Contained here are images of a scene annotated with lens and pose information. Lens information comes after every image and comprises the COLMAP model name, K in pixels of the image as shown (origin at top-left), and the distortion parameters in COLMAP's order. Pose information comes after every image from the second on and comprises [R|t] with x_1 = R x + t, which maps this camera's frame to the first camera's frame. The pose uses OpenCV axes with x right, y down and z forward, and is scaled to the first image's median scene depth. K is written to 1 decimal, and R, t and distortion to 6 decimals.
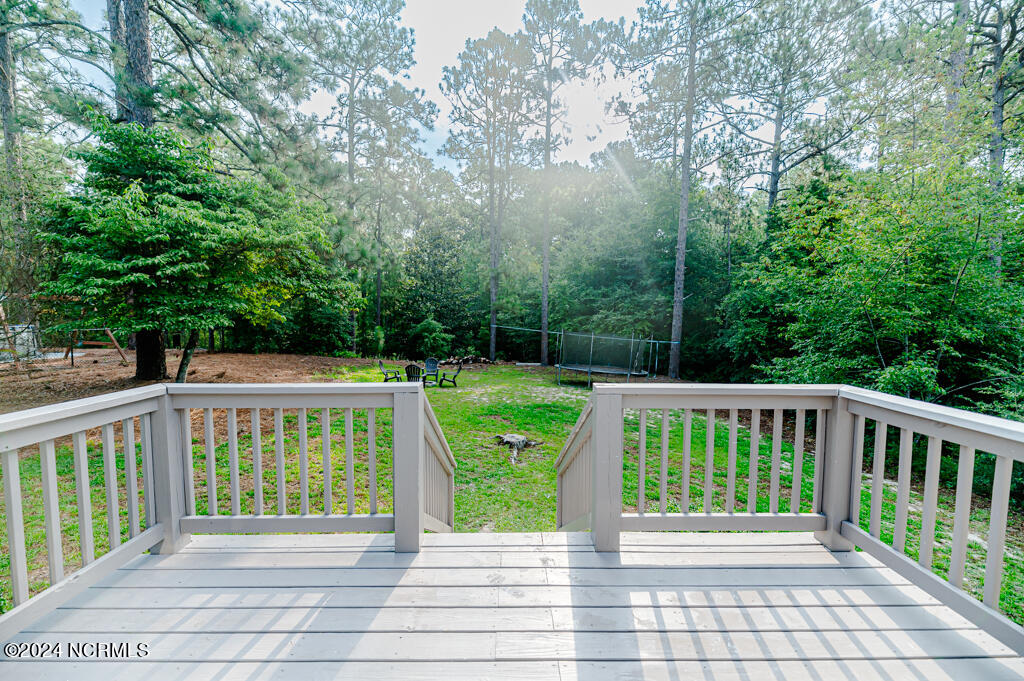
lens RADIAL K [[406.5, 0, 512.6], [0, 406.5, 342.6], [0, 0, 1]] dist [0.019692, -0.004427]
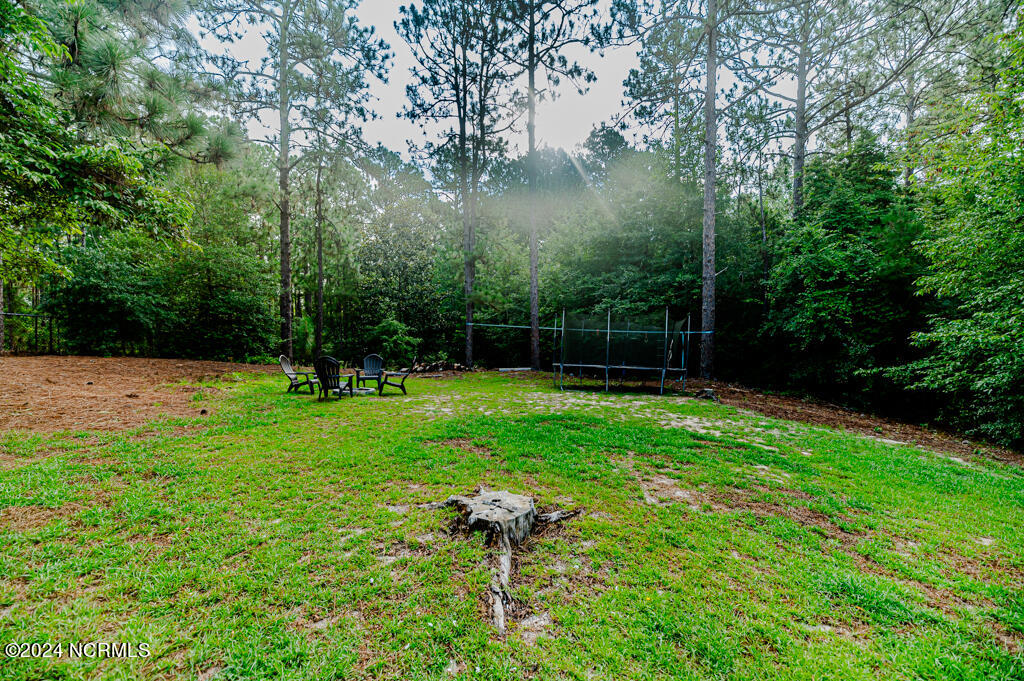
lens RADIAL K [[406.5, 0, 511.0], [0, 406.5, 339.6], [0, 0, 1]] dist [0.019692, -0.004427]
pose [[0.998815, -0.026861, 0.040589, 0.000879], [0.029044, 0.998108, -0.054200, 0.038671], [-0.039057, 0.055315, 0.997705, 0.221043]]
